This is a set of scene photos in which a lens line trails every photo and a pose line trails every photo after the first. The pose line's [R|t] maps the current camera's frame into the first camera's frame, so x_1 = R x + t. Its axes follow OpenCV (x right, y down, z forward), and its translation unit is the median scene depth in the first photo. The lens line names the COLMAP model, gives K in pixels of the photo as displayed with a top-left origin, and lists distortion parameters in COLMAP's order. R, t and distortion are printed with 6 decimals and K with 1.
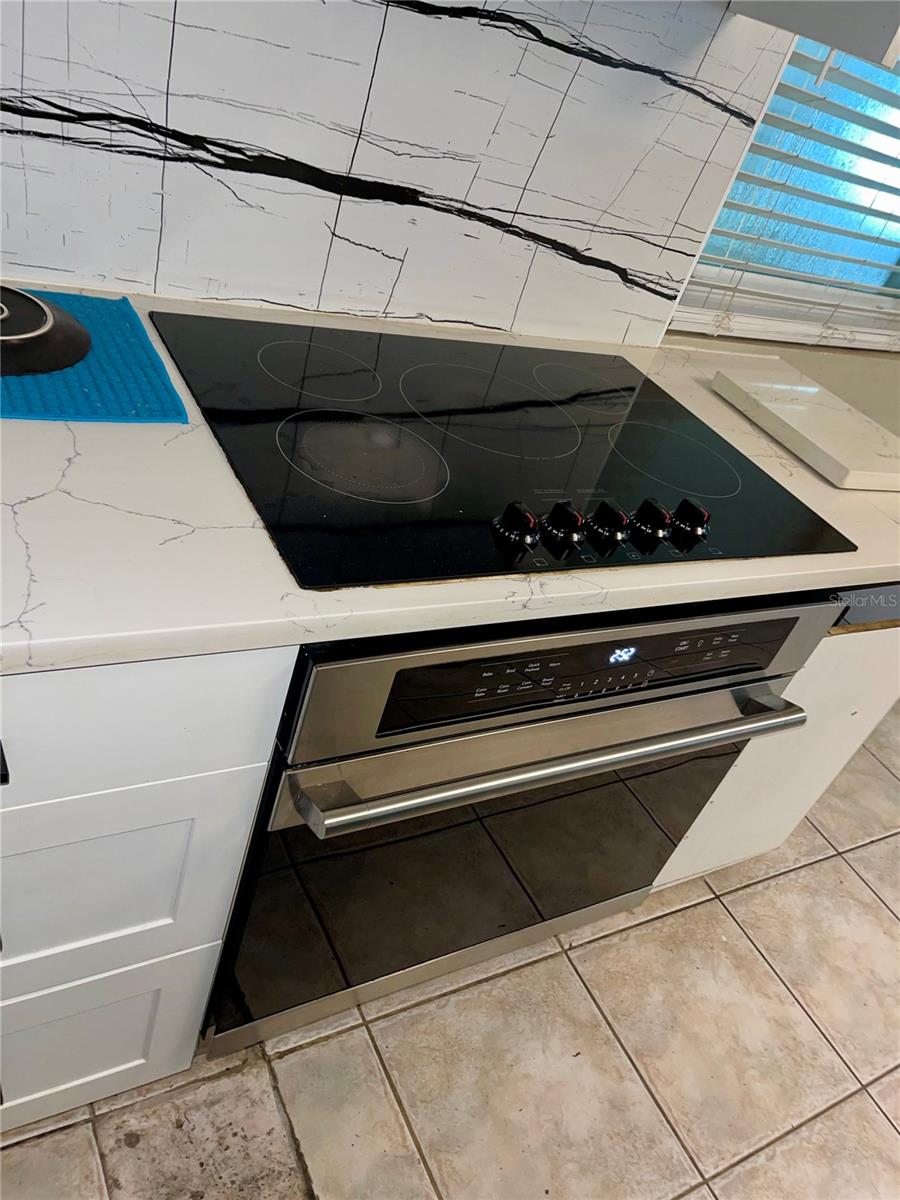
lens RADIAL K [[905.5, 0, 450.0], [0, 905.5, 600.0], [0, 0, 1]] dist [-0.004780, -0.006310]
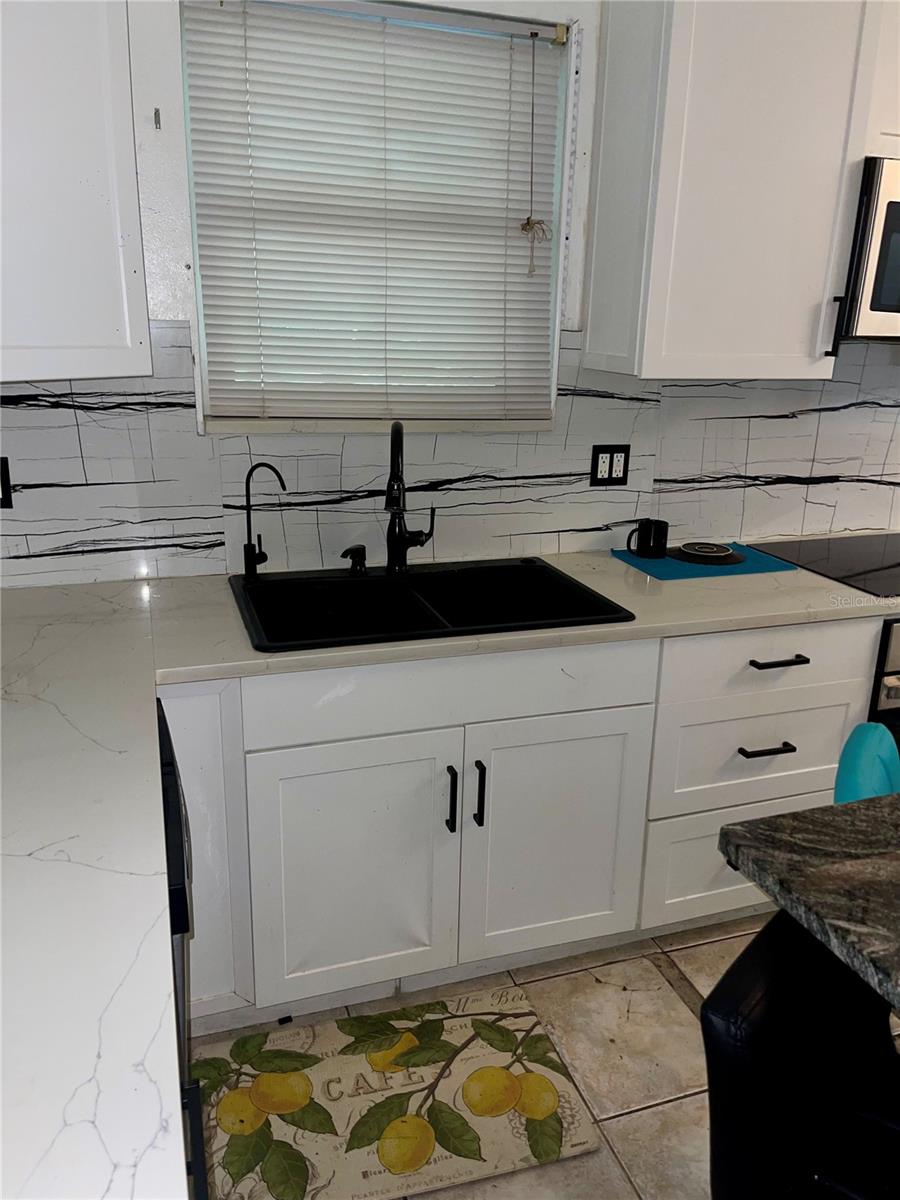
lens RADIAL K [[905.5, 0, 450.0], [0, 905.5, 600.0], [0, 0, 1]] dist [-0.004780, -0.006310]
pose [[0.944798, -0.217063, -0.245438, -0.533101], [0.118437, 0.924679, -0.361859, 0.617559], [0.305497, 0.312815, 0.899343, -1.417764]]
